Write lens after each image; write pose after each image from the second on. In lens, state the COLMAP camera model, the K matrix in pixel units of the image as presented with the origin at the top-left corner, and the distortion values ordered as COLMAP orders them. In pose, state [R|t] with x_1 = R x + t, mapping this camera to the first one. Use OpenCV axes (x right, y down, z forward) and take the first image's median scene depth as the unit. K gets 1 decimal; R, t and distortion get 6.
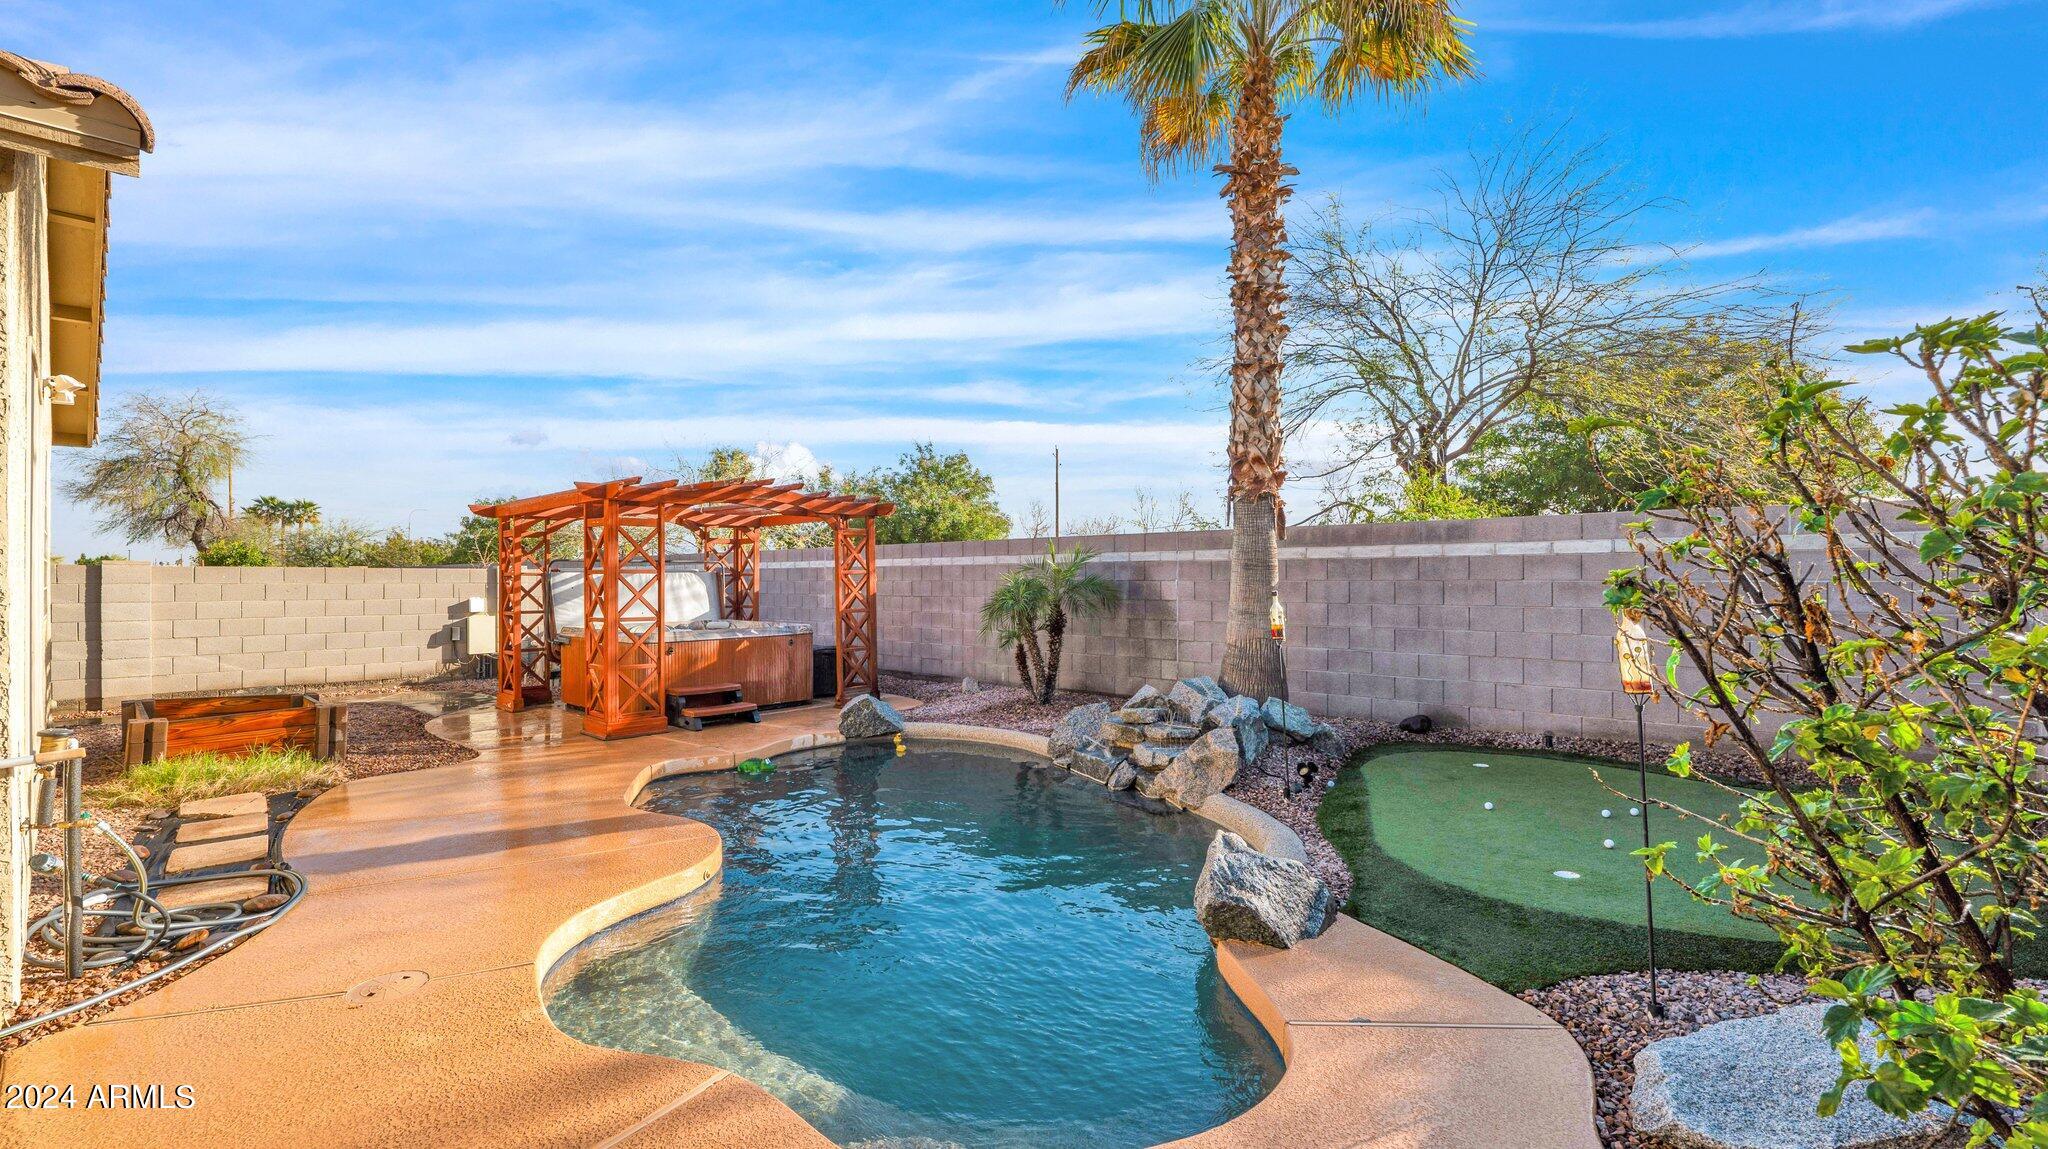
lens RADIAL K [[876.1, 0, 1015.0], [0, 876.1, 570.4], [0, 0, 1]] dist [-0.007527, 0.000220]
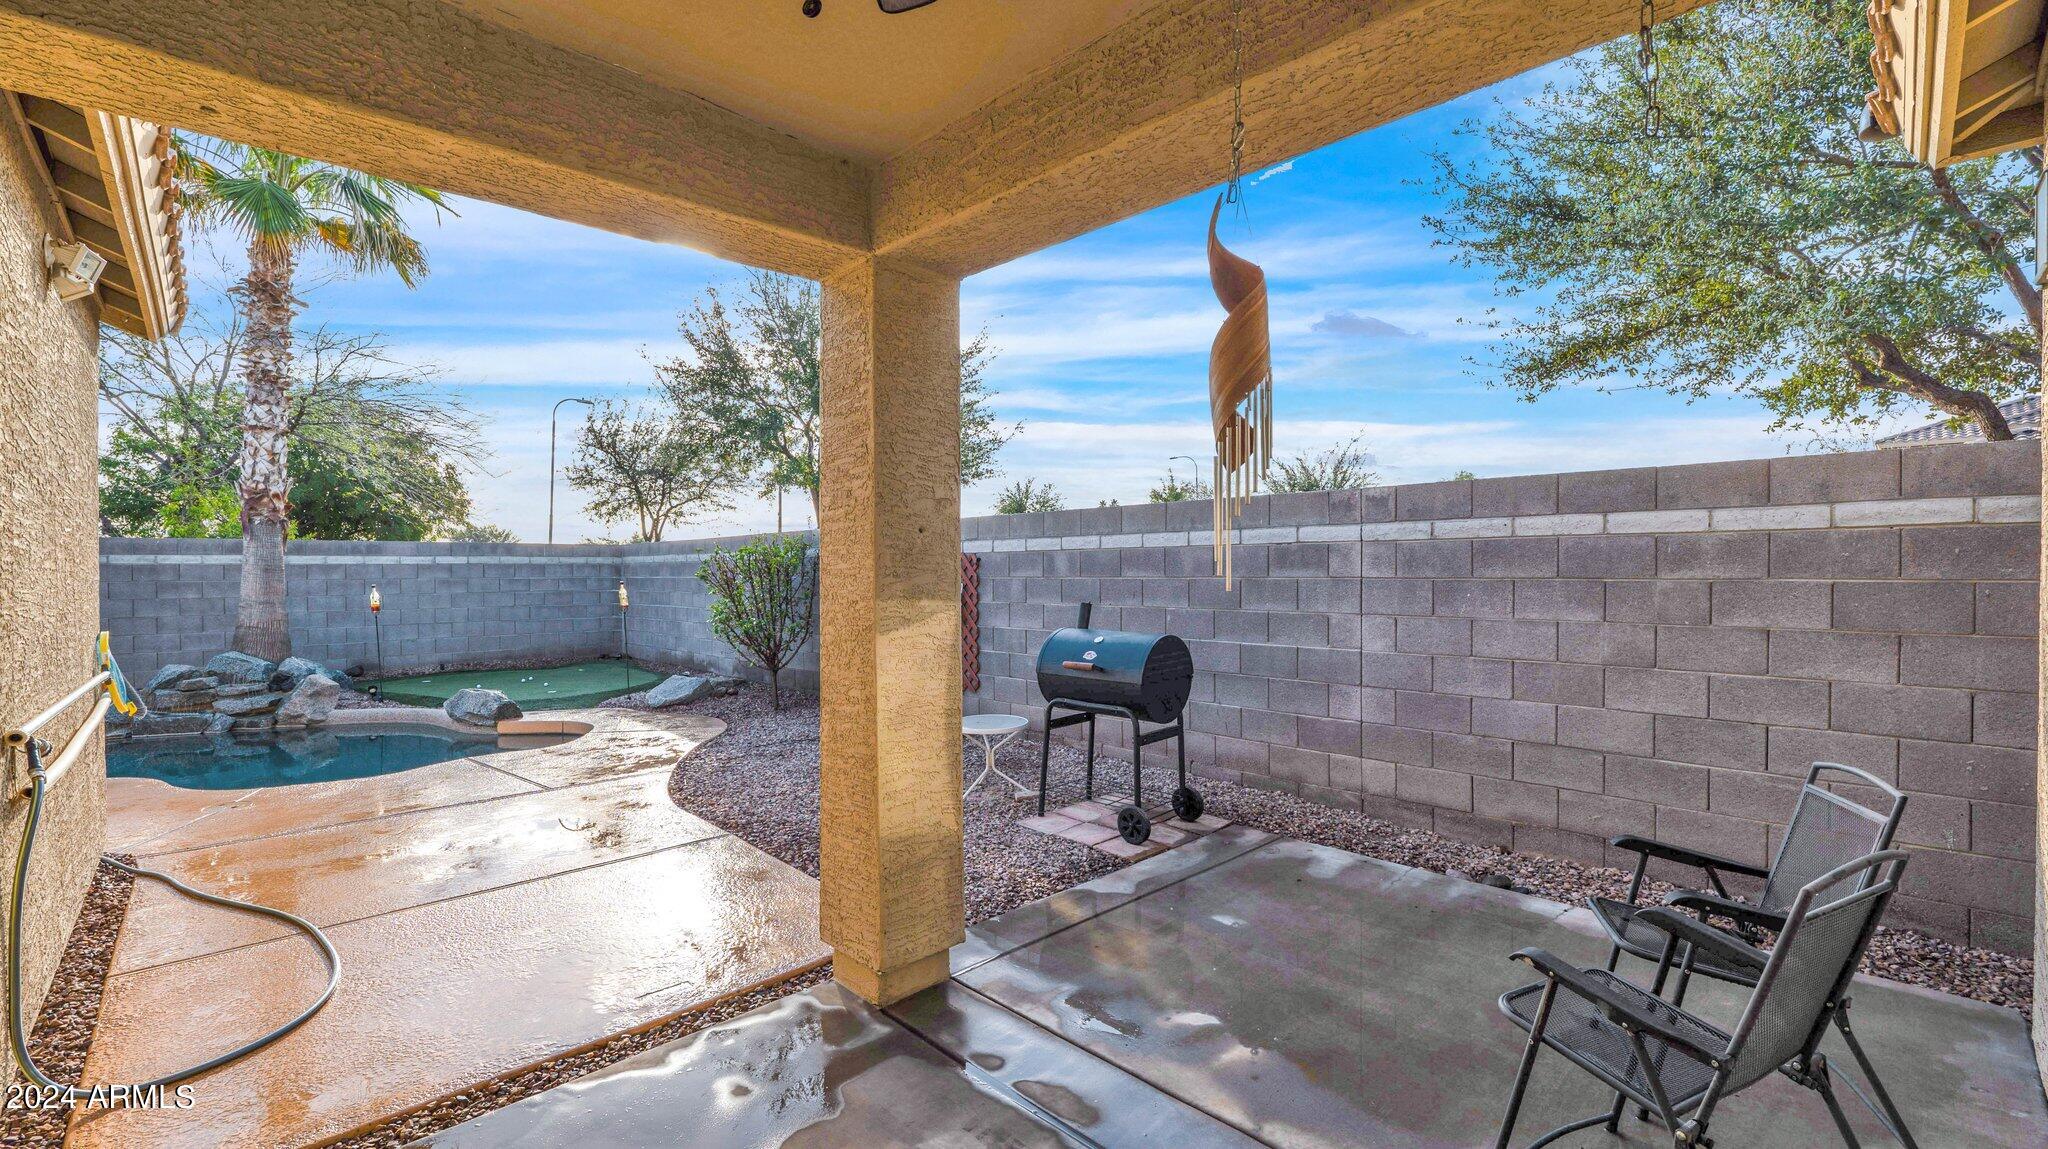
lens RADIAL K [[876.1, 0, 1010.1], [0, 876.1, 586.3], [0, 0, 1]] dist [-0.007527, 0.000220]
pose [[0.097628, -0.014895, 0.995112, -0.915674], [0.000783, 0.999889, 0.014889, 0.001540], [-0.995223, -0.000675, 0.097629, -0.298806]]
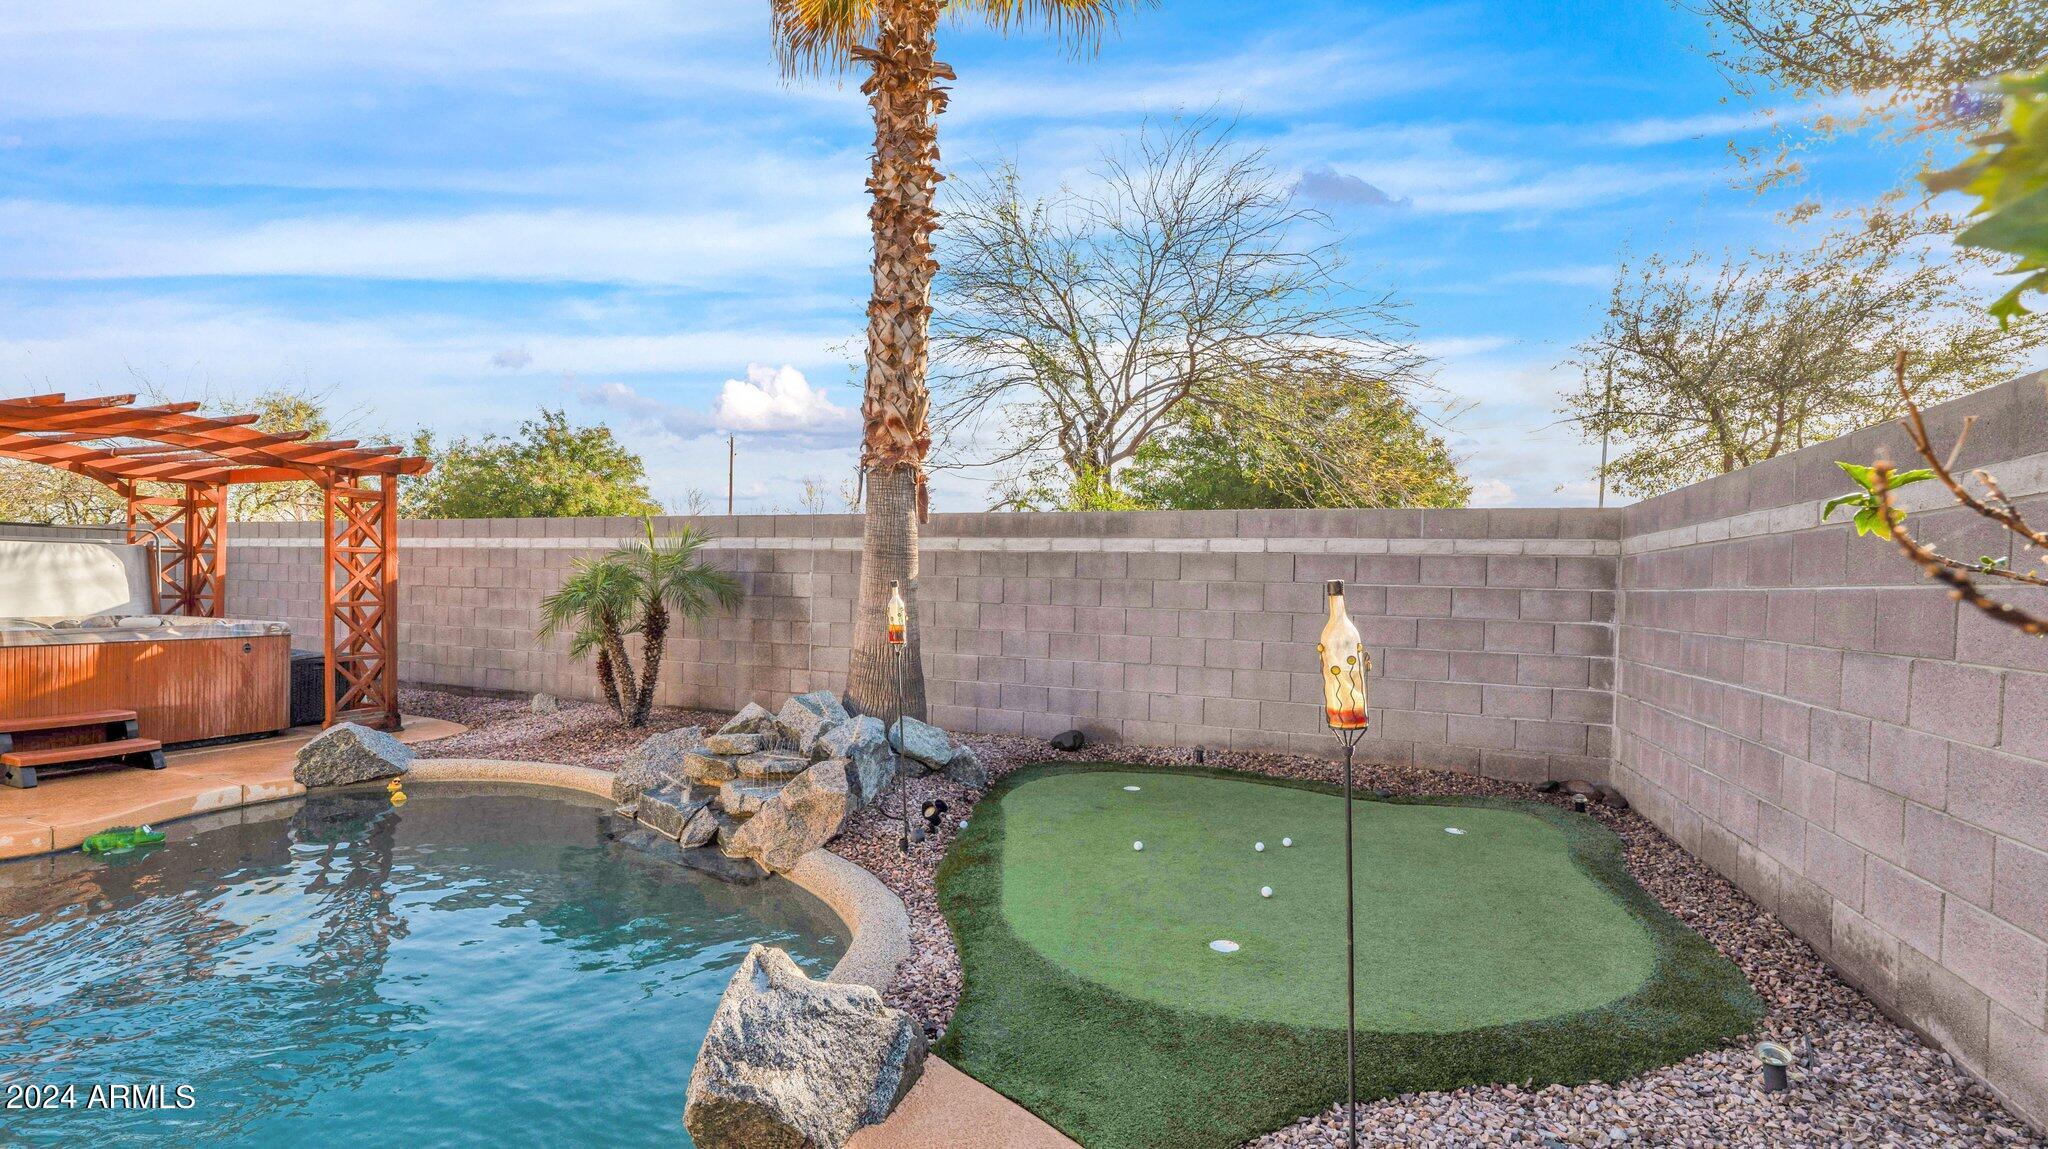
lens RADIAL K [[876.1, 0, 1027.4], [0, 876.1, 582.5], [0, 0, 1]] dist [-0.007527, 0.000220]
pose [[0.935173, 0.026203, 0.353220, 0.098039], [-0.028800, 0.999583, 0.002097, 0.014578], [-0.353018, -0.012134, 0.935538, 0.179153]]
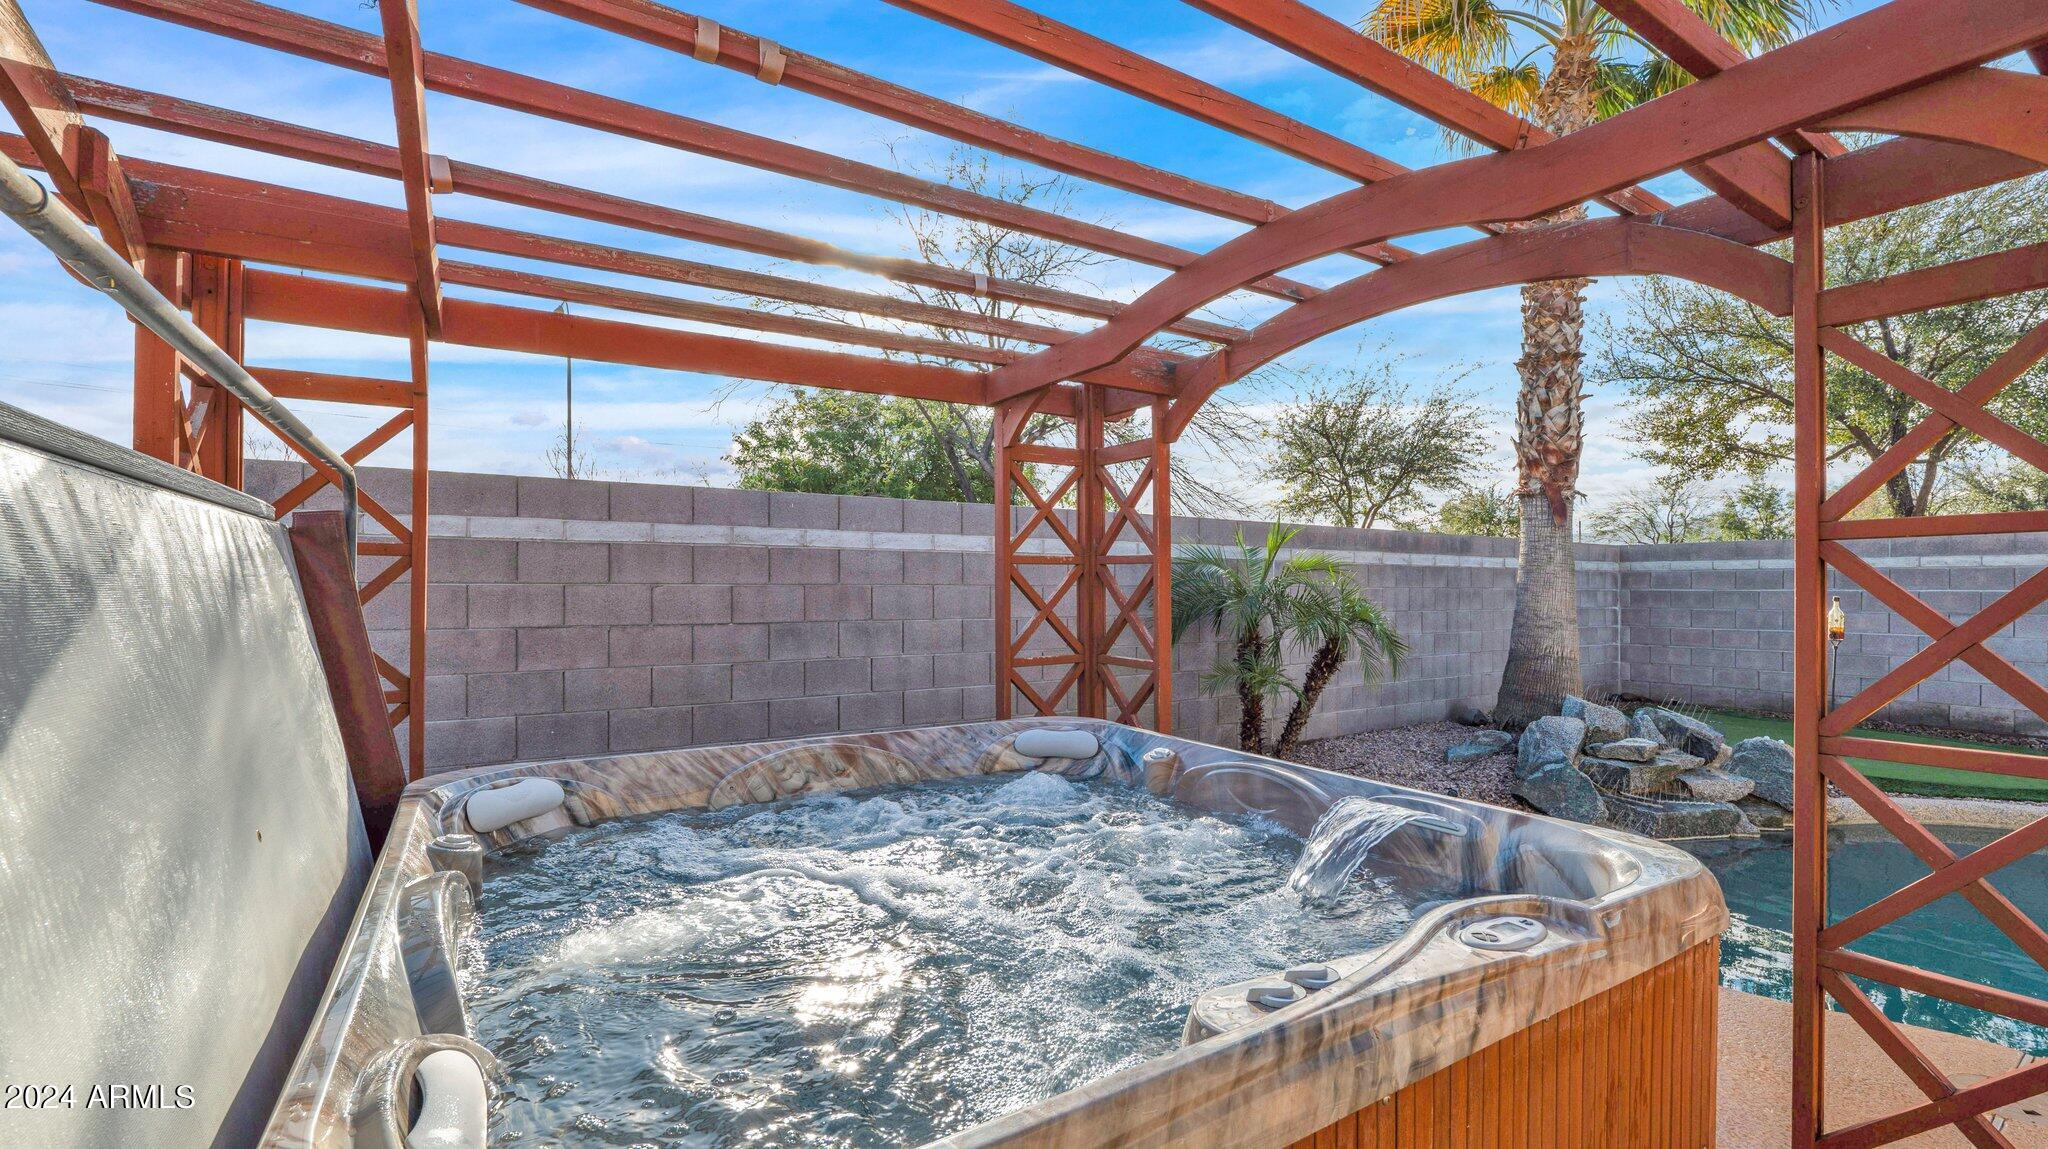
lens RADIAL K [[876.1, 0, 1012.7], [0, 876.1, 590.5], [0, 0, 1]] dist [-0.007527, 0.000220]
pose [[0.261554, 0.002115, 0.965186, -0.711165], [-0.012383, 0.999923, 0.001164, 0.019411], [-0.965109, -0.012256, 0.261560, 1.196765]]
